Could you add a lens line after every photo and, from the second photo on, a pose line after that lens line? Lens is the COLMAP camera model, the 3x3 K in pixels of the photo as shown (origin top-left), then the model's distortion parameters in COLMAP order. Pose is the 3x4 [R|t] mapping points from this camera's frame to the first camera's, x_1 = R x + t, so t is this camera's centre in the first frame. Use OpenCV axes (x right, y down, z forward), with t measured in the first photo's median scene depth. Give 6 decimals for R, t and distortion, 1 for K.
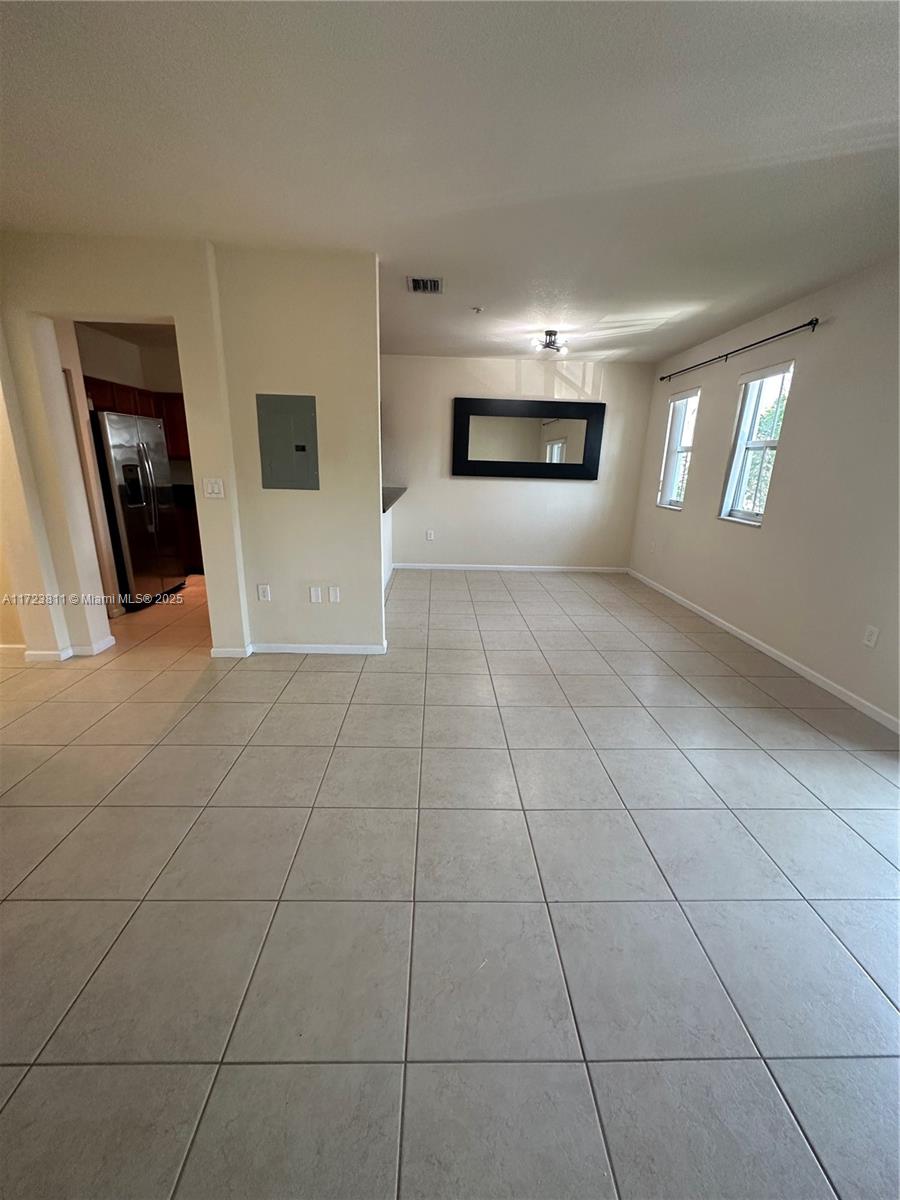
lens RADIAL K [[480.4, 0, 450.0], [0, 480.4, 600.0], [0, 0, 1]] dist [-0.001967, 0.000328]
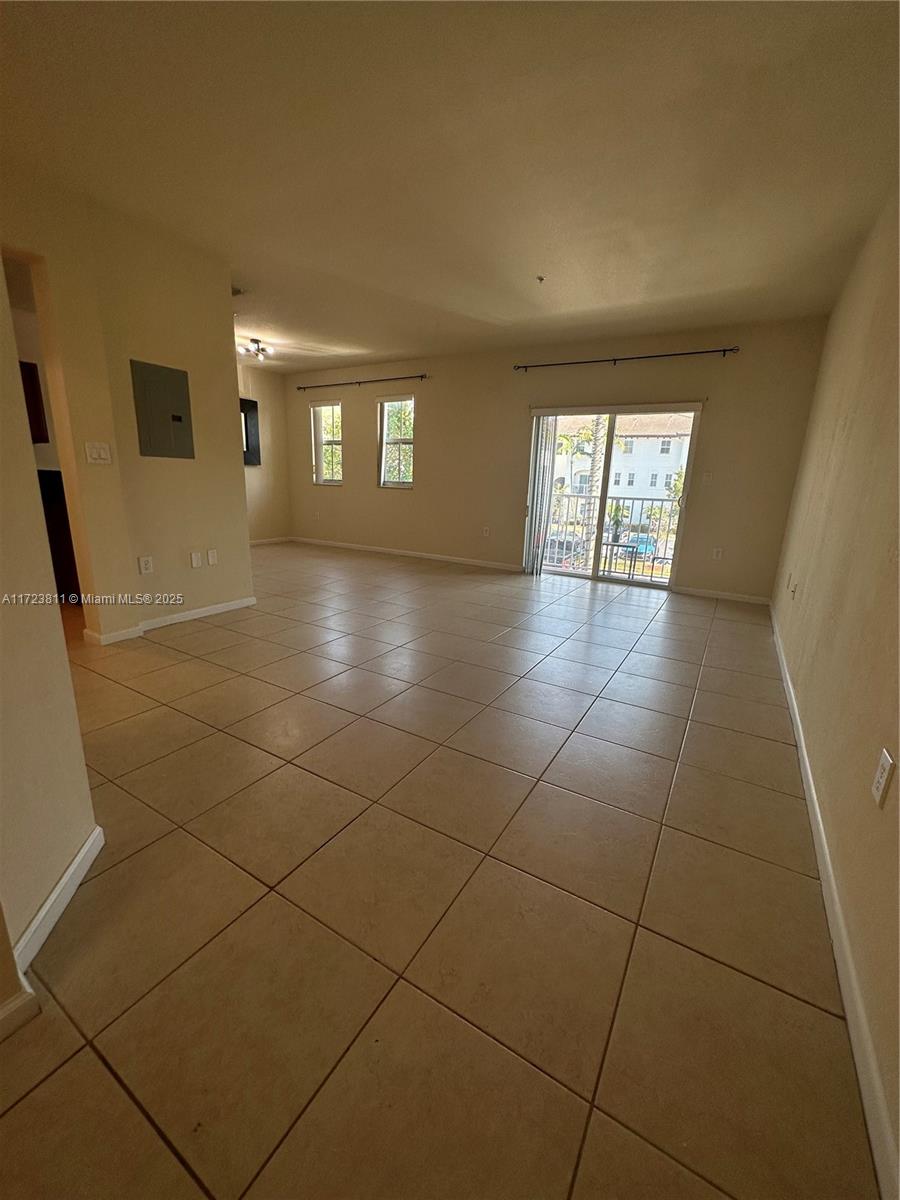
lens RADIAL K [[480.4, 0, 450.0], [0, 480.4, 600.0], [0, 0, 1]] dist [-0.001967, 0.000328]
pose [[0.533830, -0.214282, 0.817990, -0.738003], [0.216654, 0.969728, 0.112641, 0.066054], [-0.817365, 0.117090, 0.564095, -0.034645]]
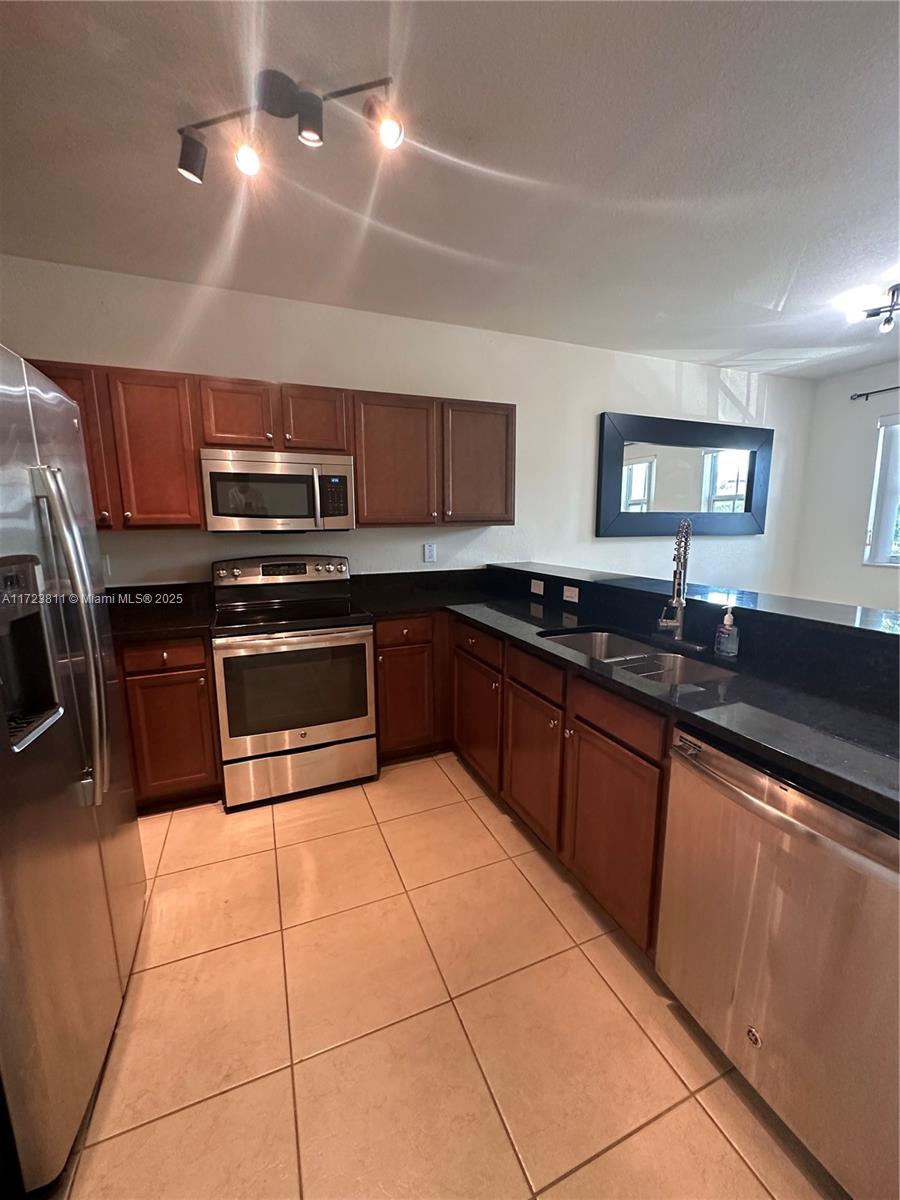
lens RADIAL K [[480.4, 0, 450.0], [0, 480.4, 600.0], [0, 0, 1]] dist [-0.001967, 0.000328]
pose [[0.930963, -0.093998, 0.352807, -0.586179], [0.133961, 0.986840, -0.090564, -0.224115], [-0.339651, 0.131574, 0.931303, 0.753654]]
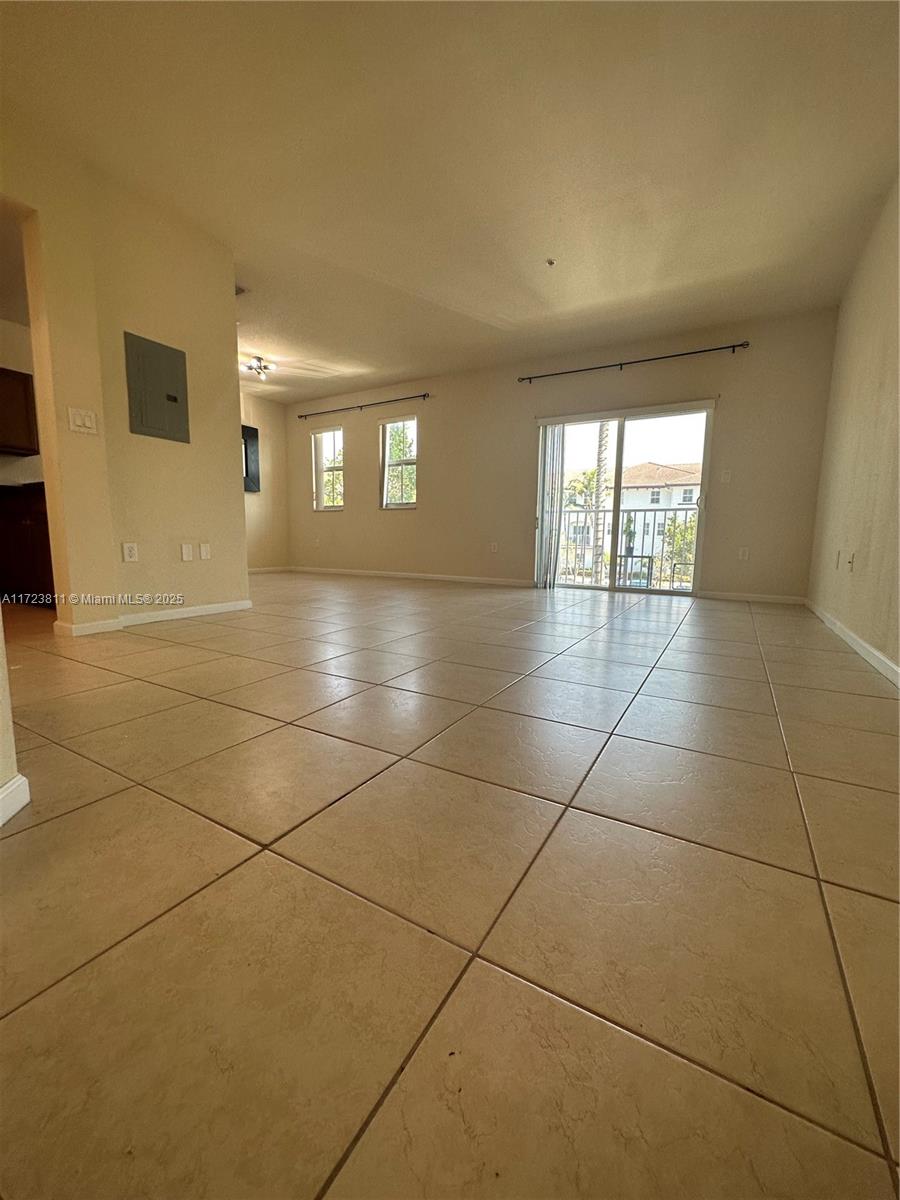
lens RADIAL K [[480.4, 0, 450.0], [0, 480.4, 600.0], [0, 0, 1]] dist [-0.001967, 0.000328]
pose [[0.524369, -0.128111, 0.841798, -0.704396], [0.238627, 0.971111, -0.000853, 0.177738], [-0.817370, 0.201323, 0.539791, 0.060499]]
